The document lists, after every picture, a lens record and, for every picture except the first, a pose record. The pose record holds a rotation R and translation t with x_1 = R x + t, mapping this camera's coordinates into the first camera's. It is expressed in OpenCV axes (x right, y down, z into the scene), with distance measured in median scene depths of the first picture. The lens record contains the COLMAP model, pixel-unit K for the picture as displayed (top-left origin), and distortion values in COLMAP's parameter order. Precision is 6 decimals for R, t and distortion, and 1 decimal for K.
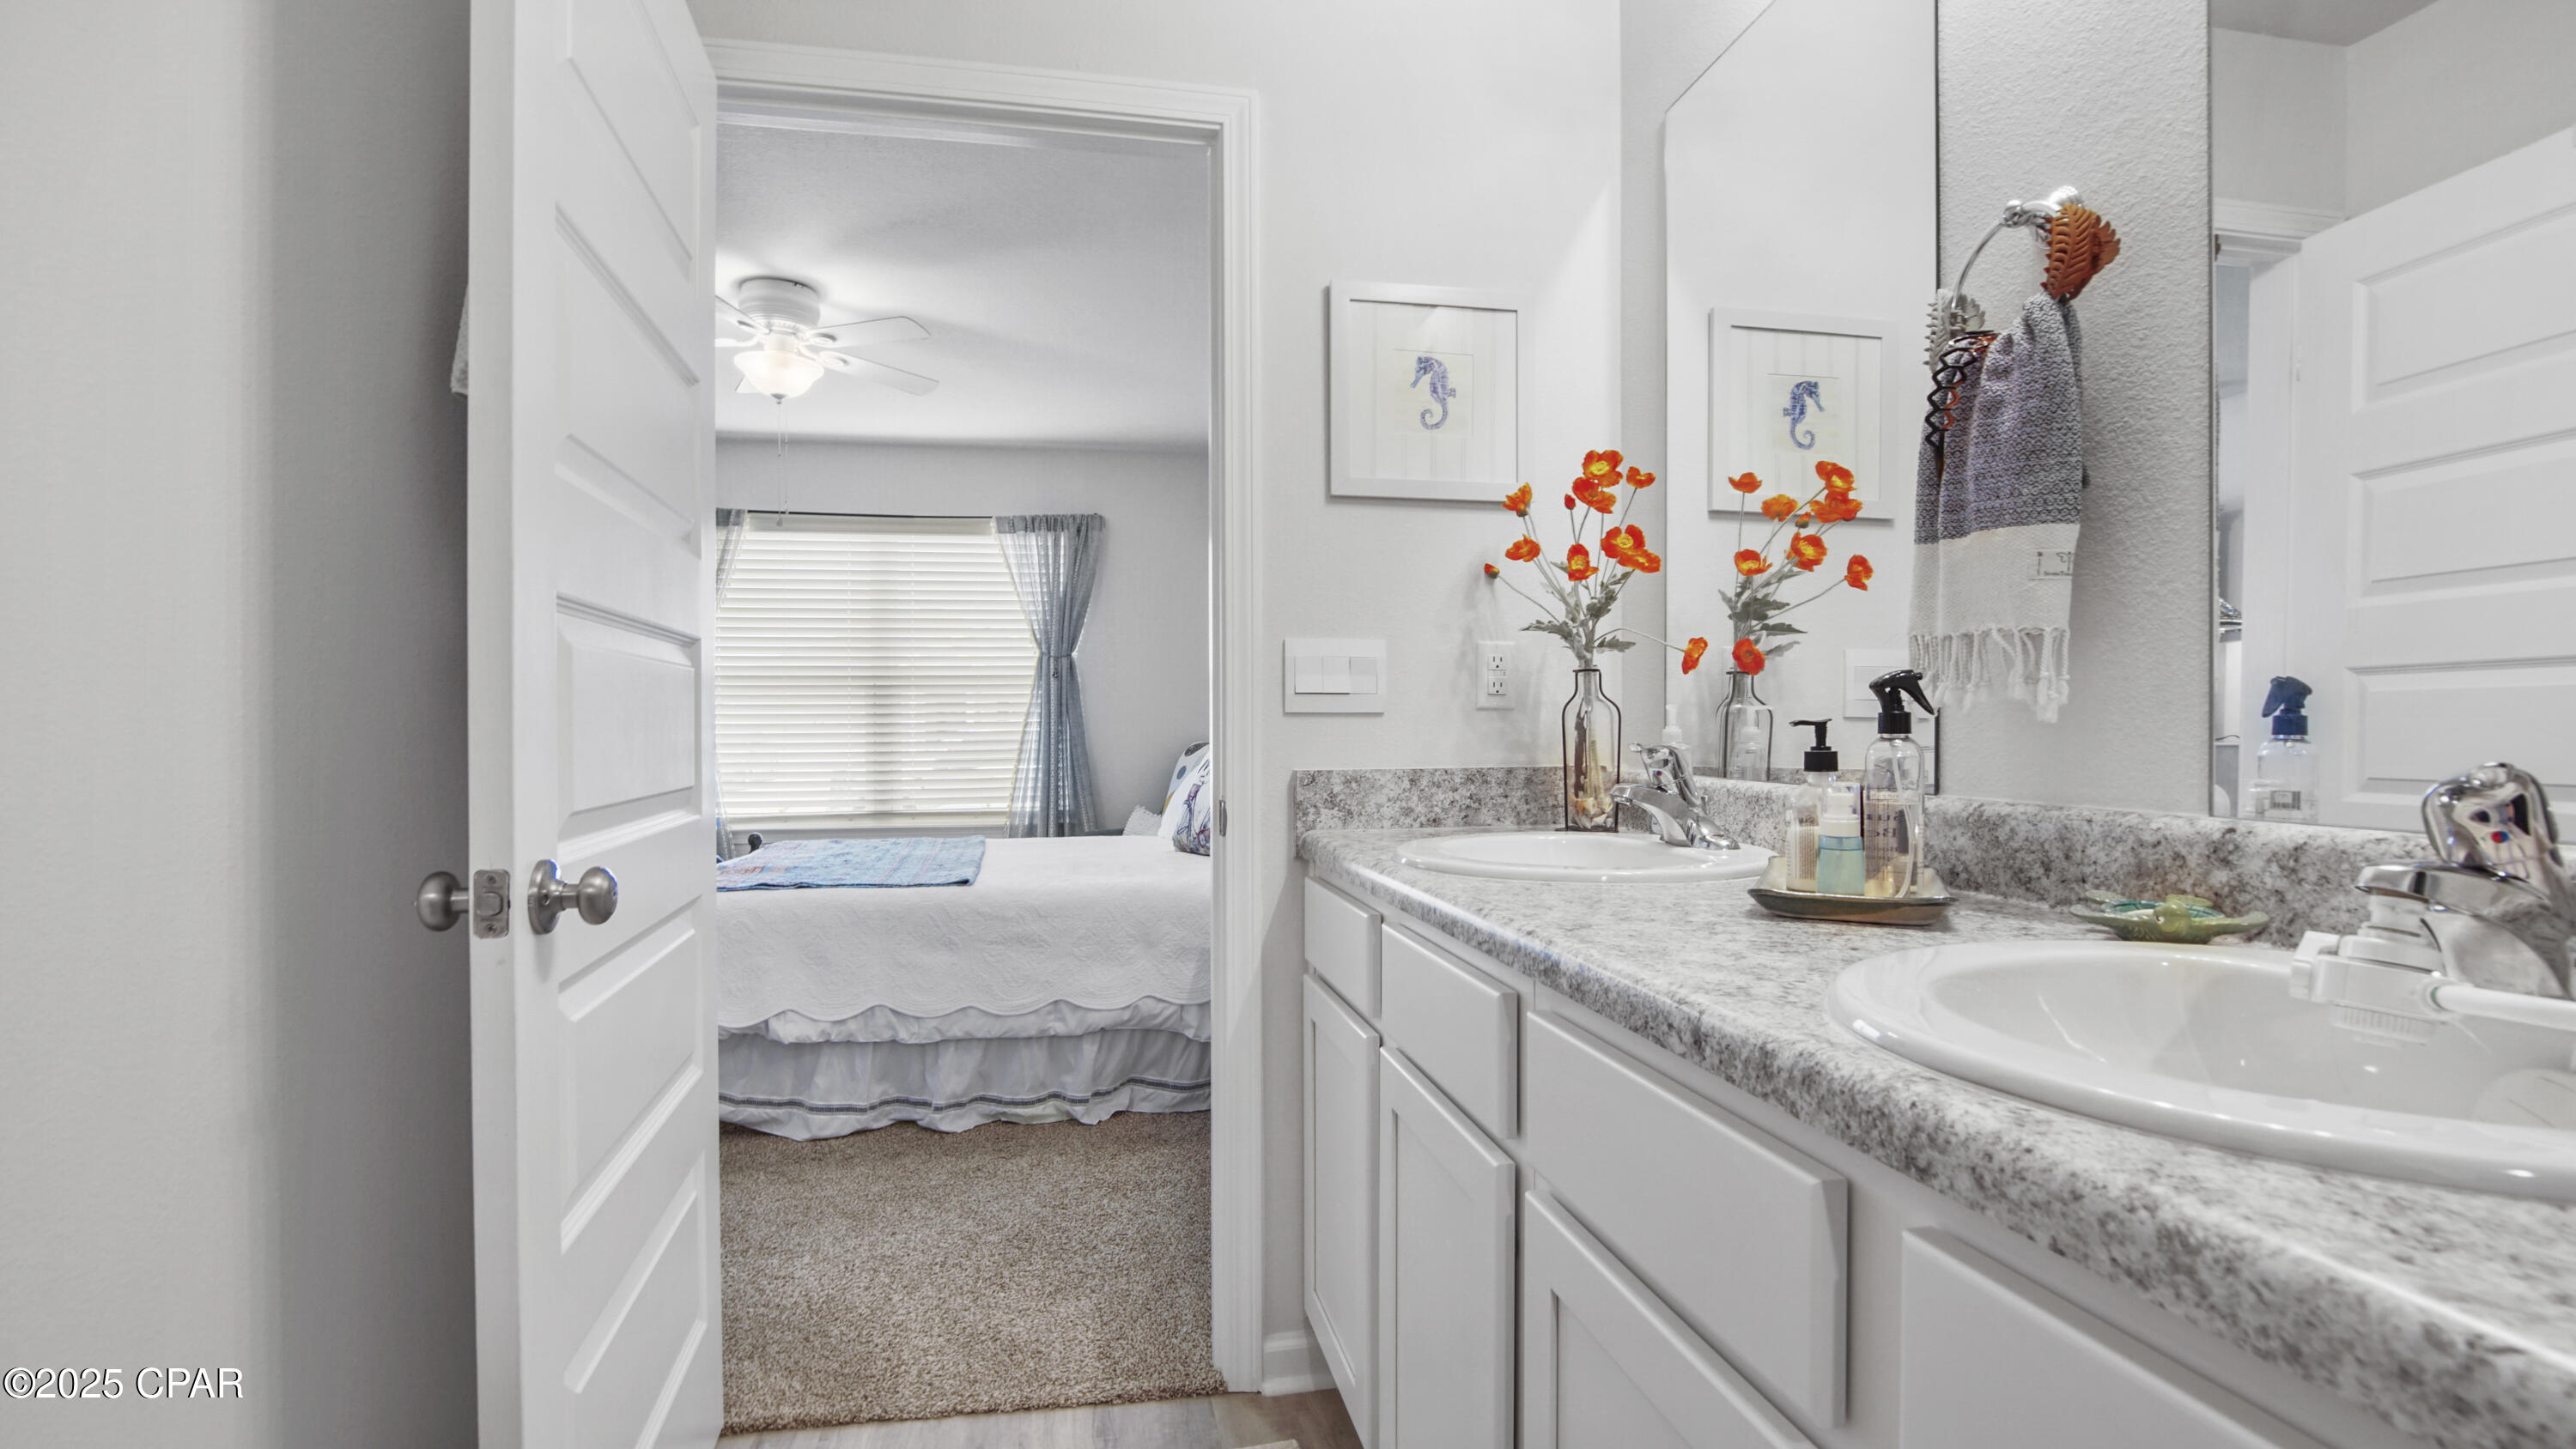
lens RADIAL K [[1210.1, 0, 1345.5], [0, 1210.1, 731.5], [0, 0, 1]] dist [-0.082890, 0.000093]
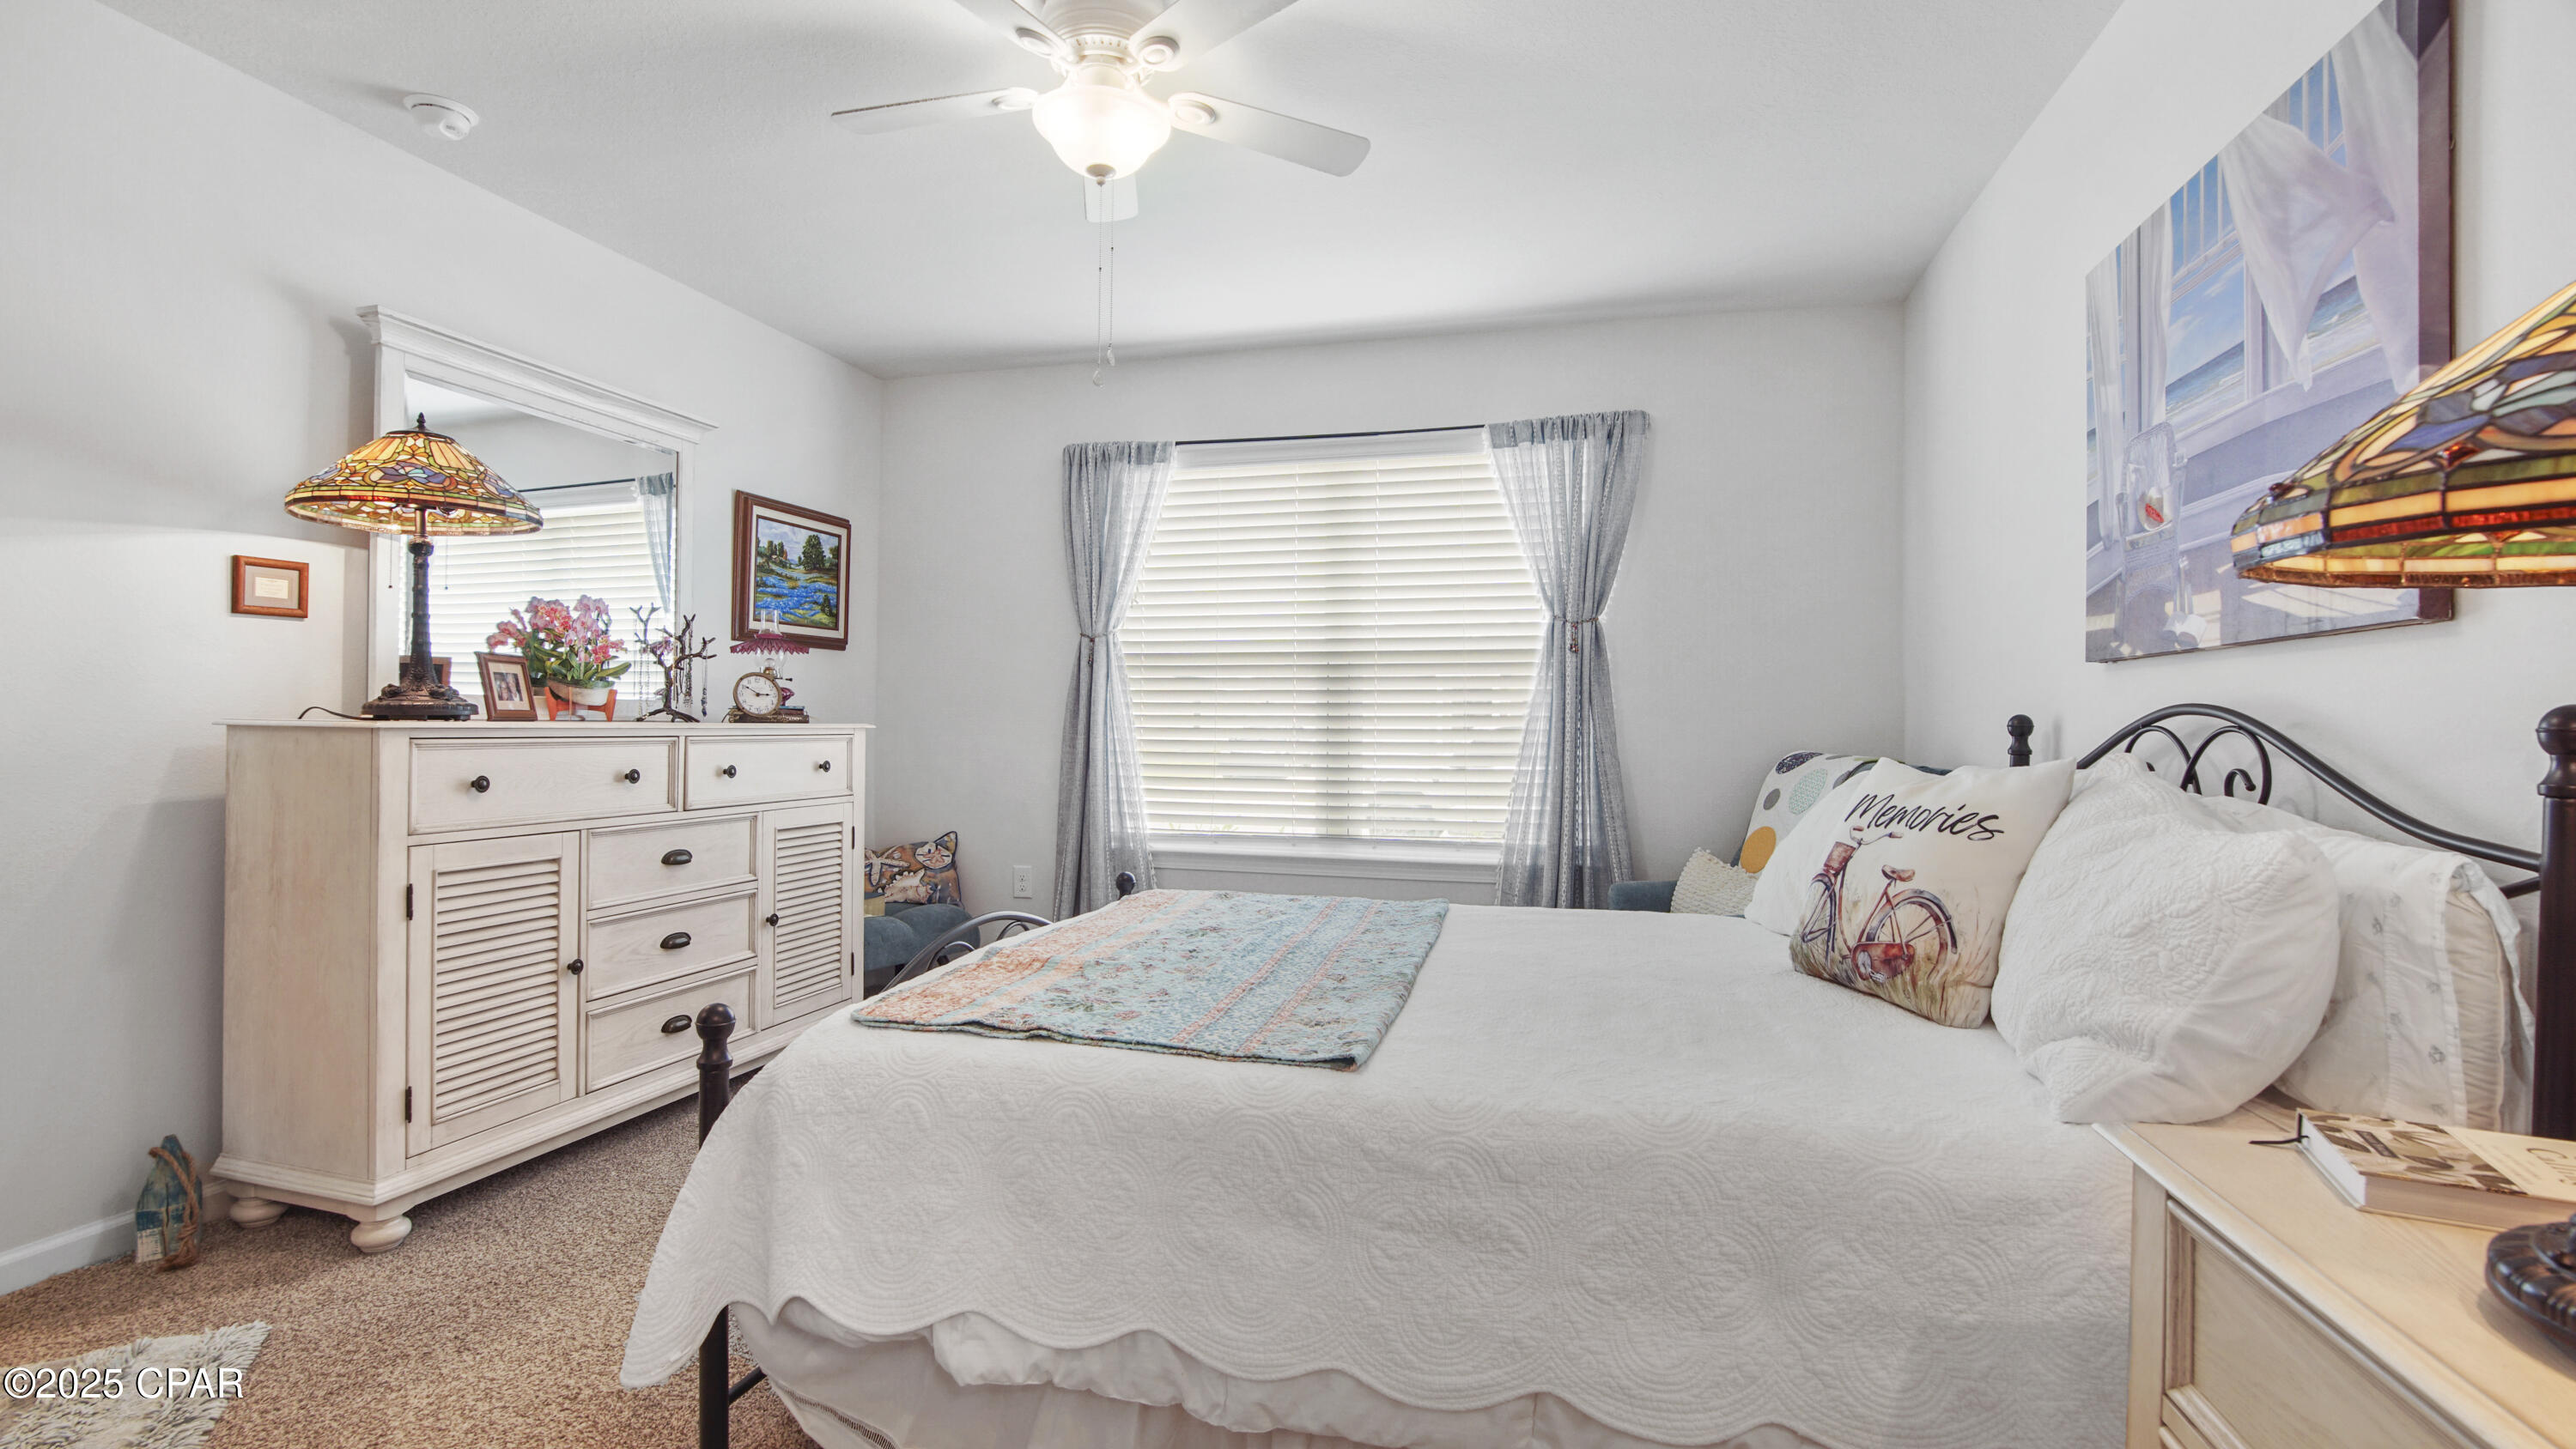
lens RADIAL K [[1169.3, 0, 1288.0], [0, 1169.3, 724.5], [0, 0, 1]] dist [-0.017387, 0.000271]
pose [[0.884530, 0.012129, -0.466325, -0.078001], [-0.013461, 0.999909, 0.000475, -0.001975], [0.466288, 0.005857, 0.884614, 0.353951]]
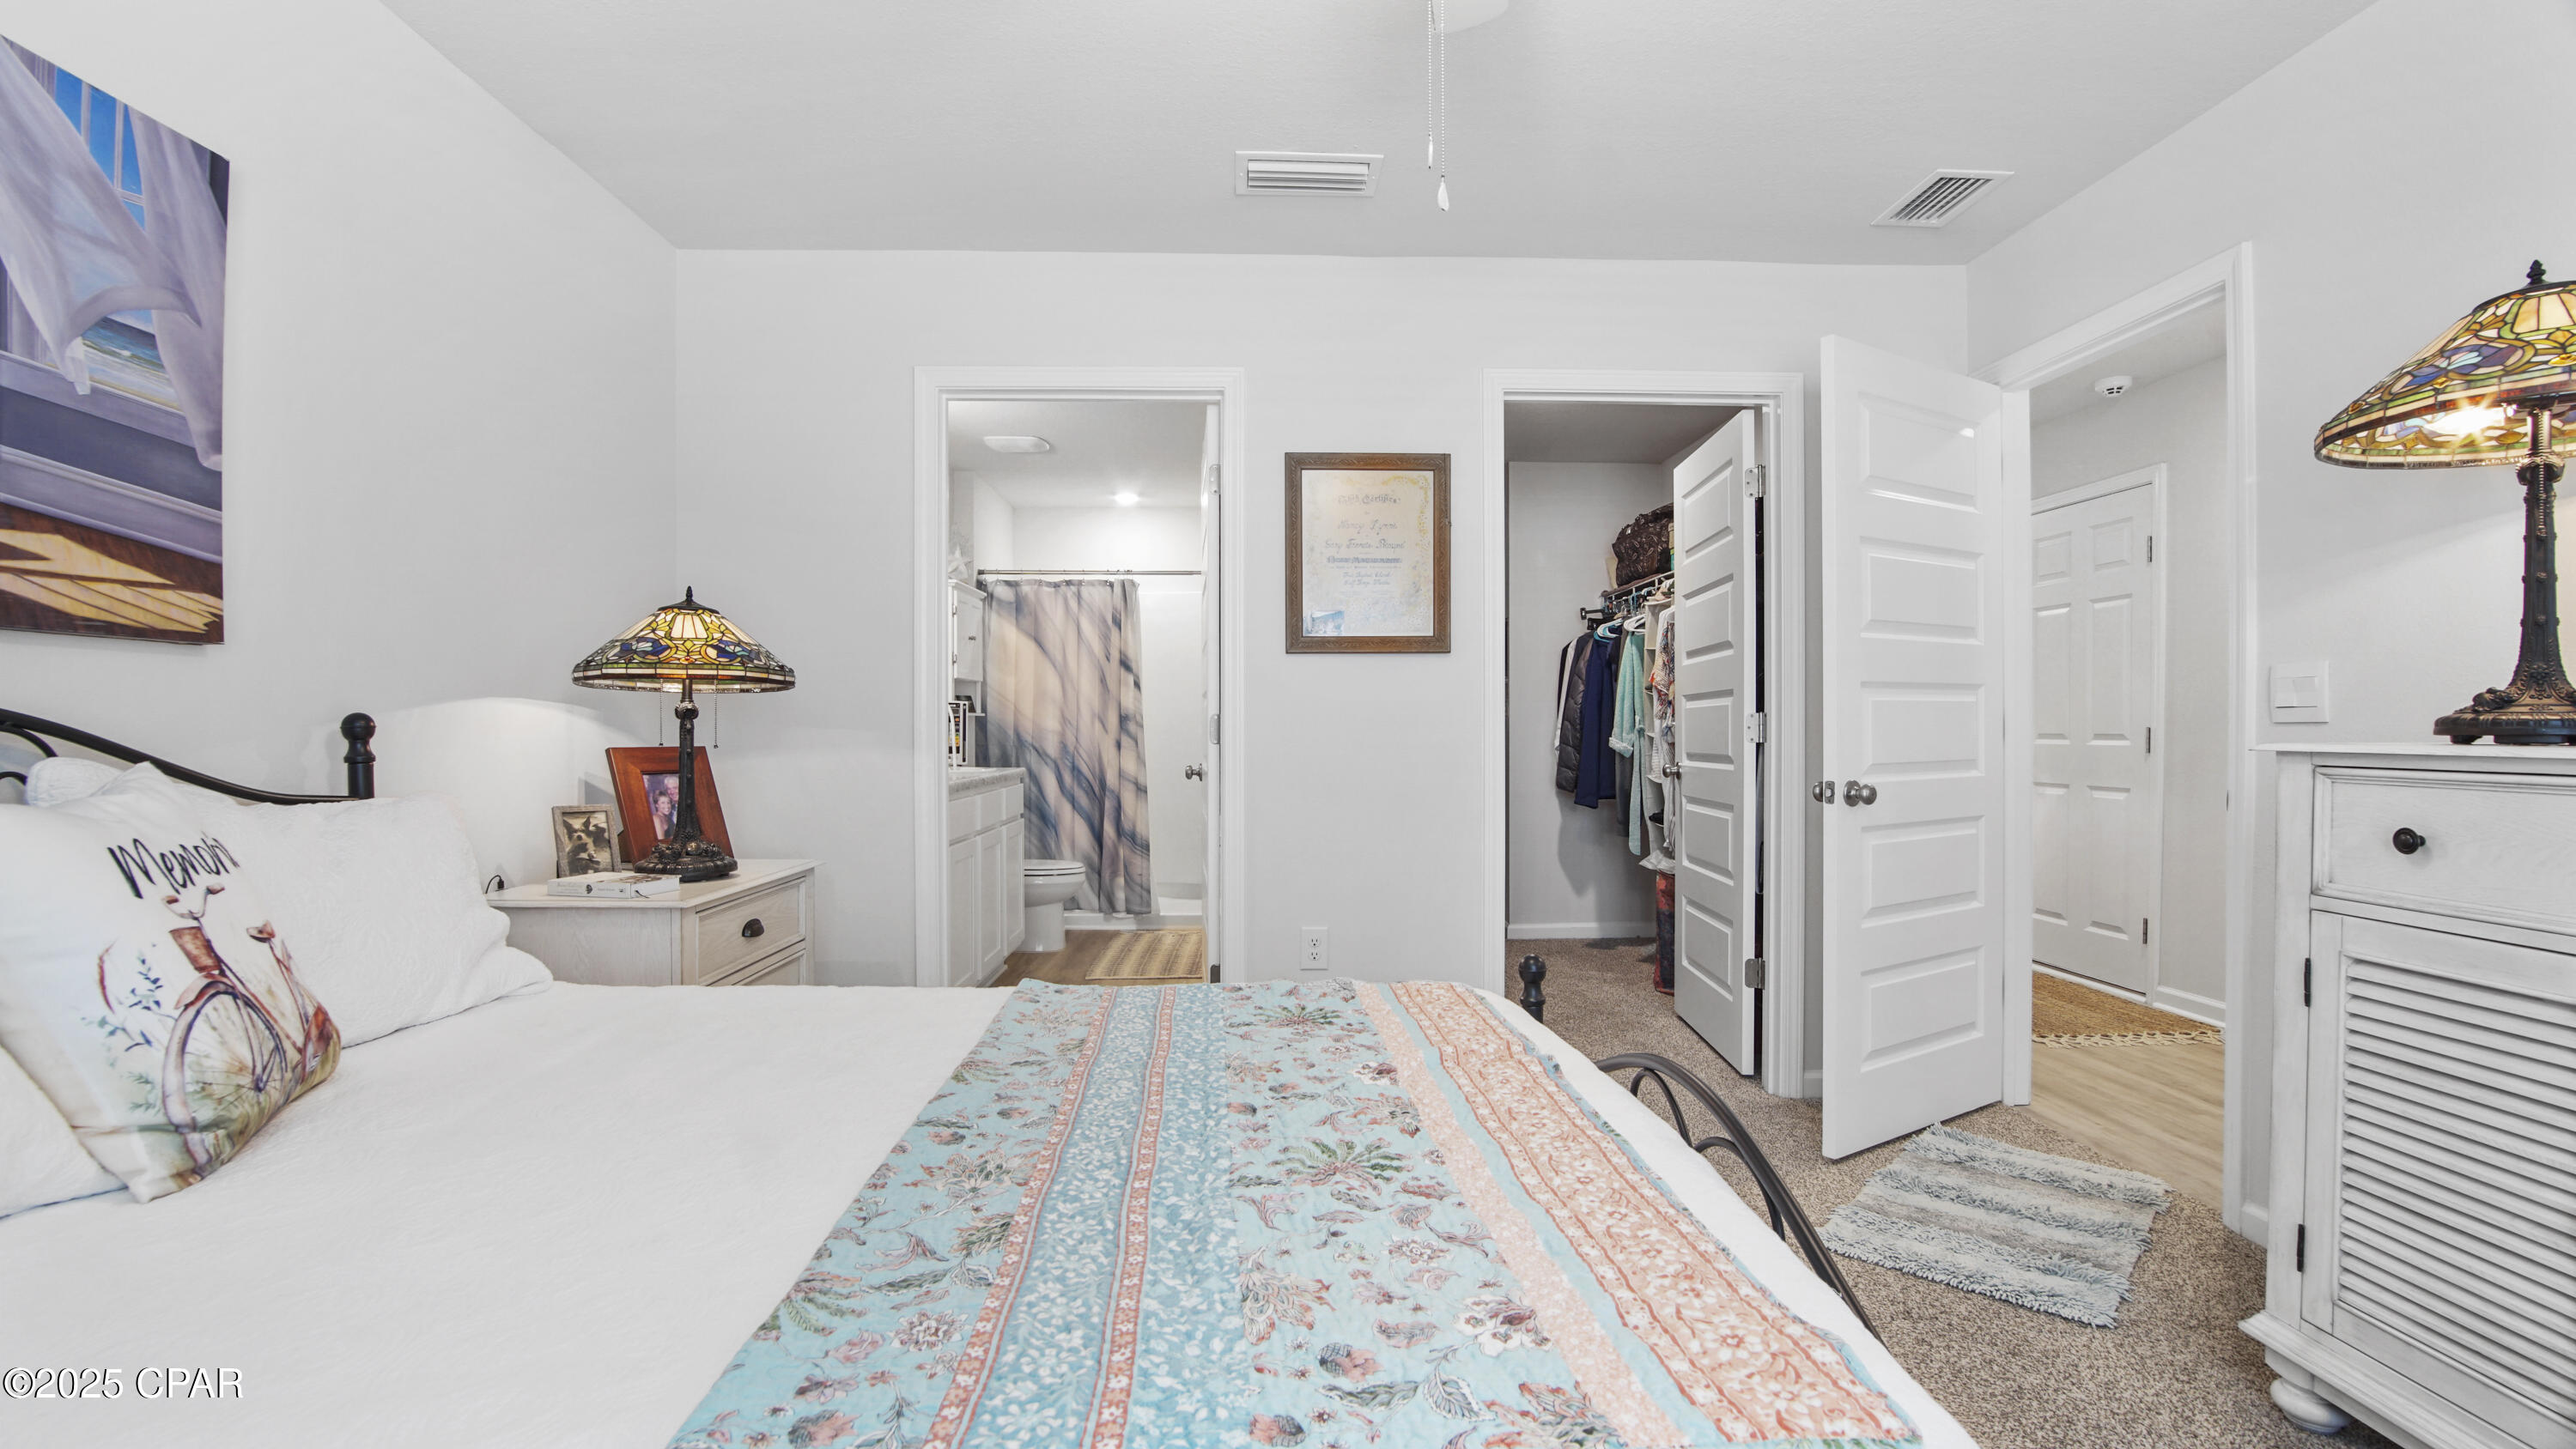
lens RADIAL K [[1158.7, 0, 1276.0], [0, 1158.7, 745.2], [0, 0, 1]] dist [-0.014733, 0.000396]
pose [[-0.977239, -0.001971, 0.212134, -0.341739], [0.002105, 0.999817, 0.018988, -0.004082], [-0.212133, 0.019003, -0.977056, 0.936086]]
